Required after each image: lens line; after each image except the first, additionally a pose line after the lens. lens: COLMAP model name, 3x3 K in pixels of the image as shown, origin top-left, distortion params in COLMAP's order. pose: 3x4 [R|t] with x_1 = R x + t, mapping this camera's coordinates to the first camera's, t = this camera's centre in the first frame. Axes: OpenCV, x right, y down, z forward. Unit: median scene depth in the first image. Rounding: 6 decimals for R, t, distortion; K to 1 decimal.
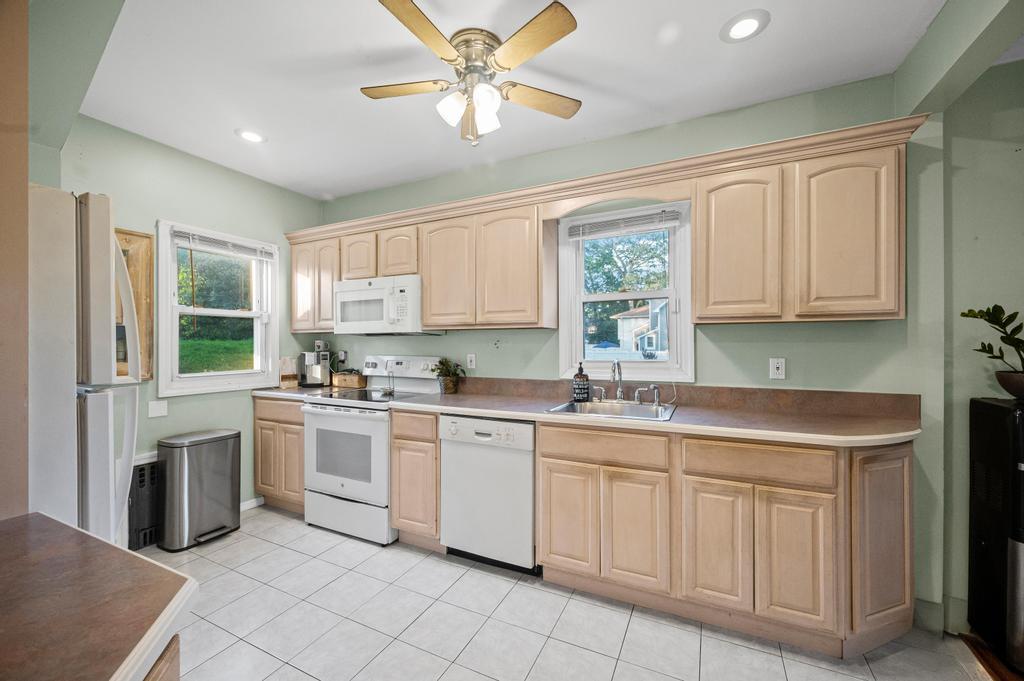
lens RADIAL K [[406.5, 0, 510.9], [0, 406.5, 345.7], [0, 0, 1]] dist [0.000202, 0.000189]
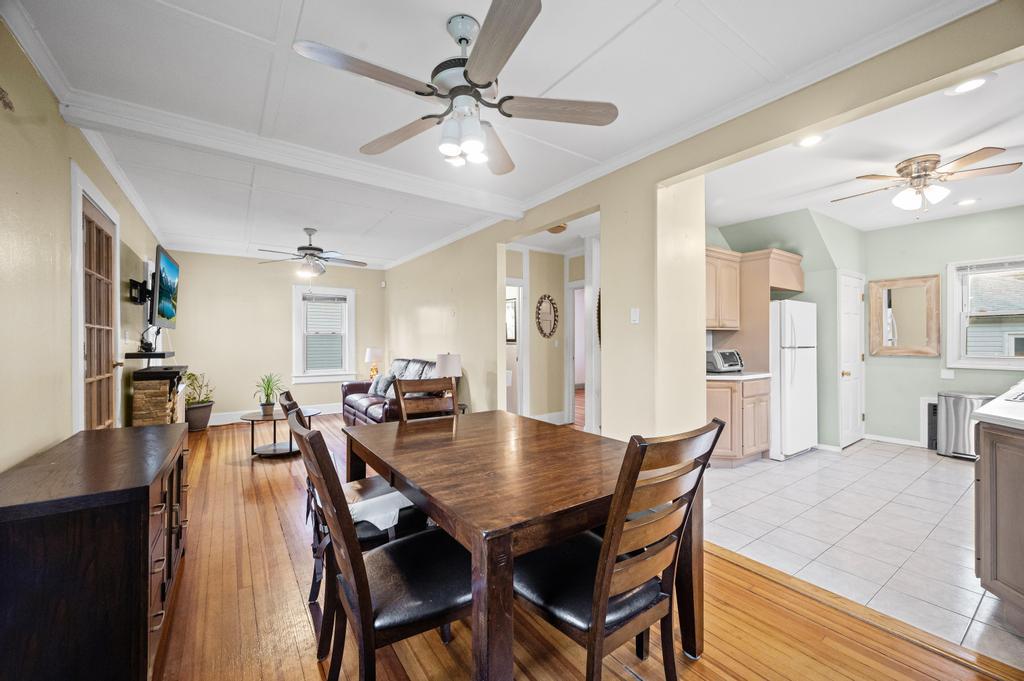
lens RADIAL K [[405.5, 0, 510.2], [0, 405.5, 341.3], [0, 0, 1]] dist [0.000069, 0.000058]
pose [[-0.488224, 0.004923, -0.872704, 1.406126], [0.001216, 0.999987, 0.004961, 0.005448], [0.872717, 0.001361, -0.488224, 0.213021]]
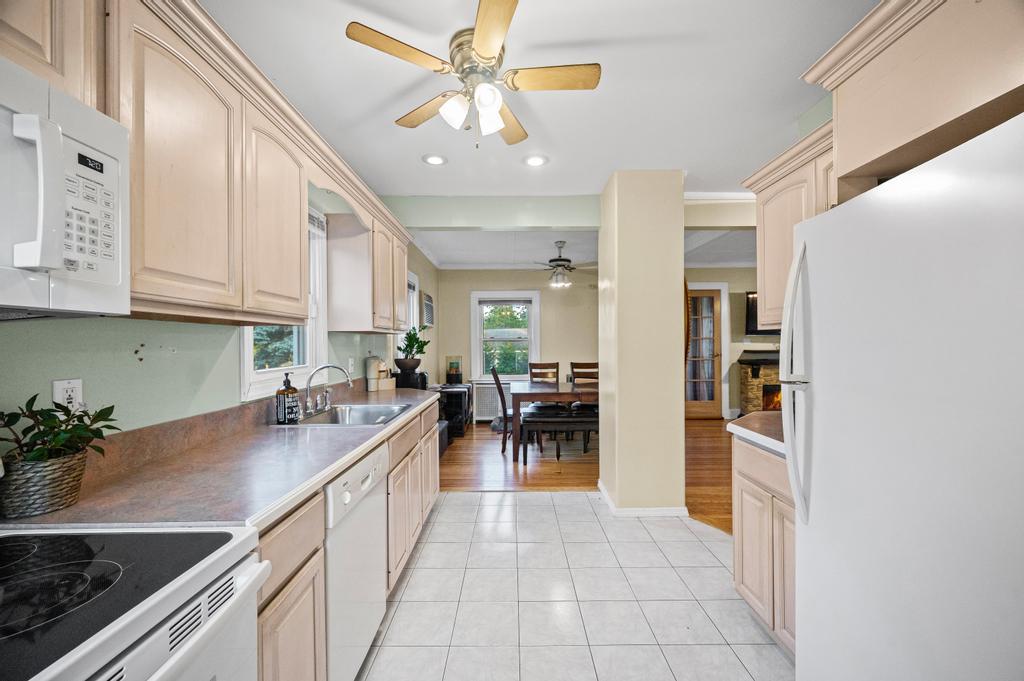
lens RADIAL K [[406.9, 0, 514.4], [0, 406.9, 335.4], [0, 0, 1]] dist [-0.000137, -0.000103]
pose [[-0.442804, 0.024362, 0.896287, -0.637386], [0.012786, 0.999701, -0.020856, -0.007467], [-0.896527, 0.002225, -0.442983, 0.859517]]
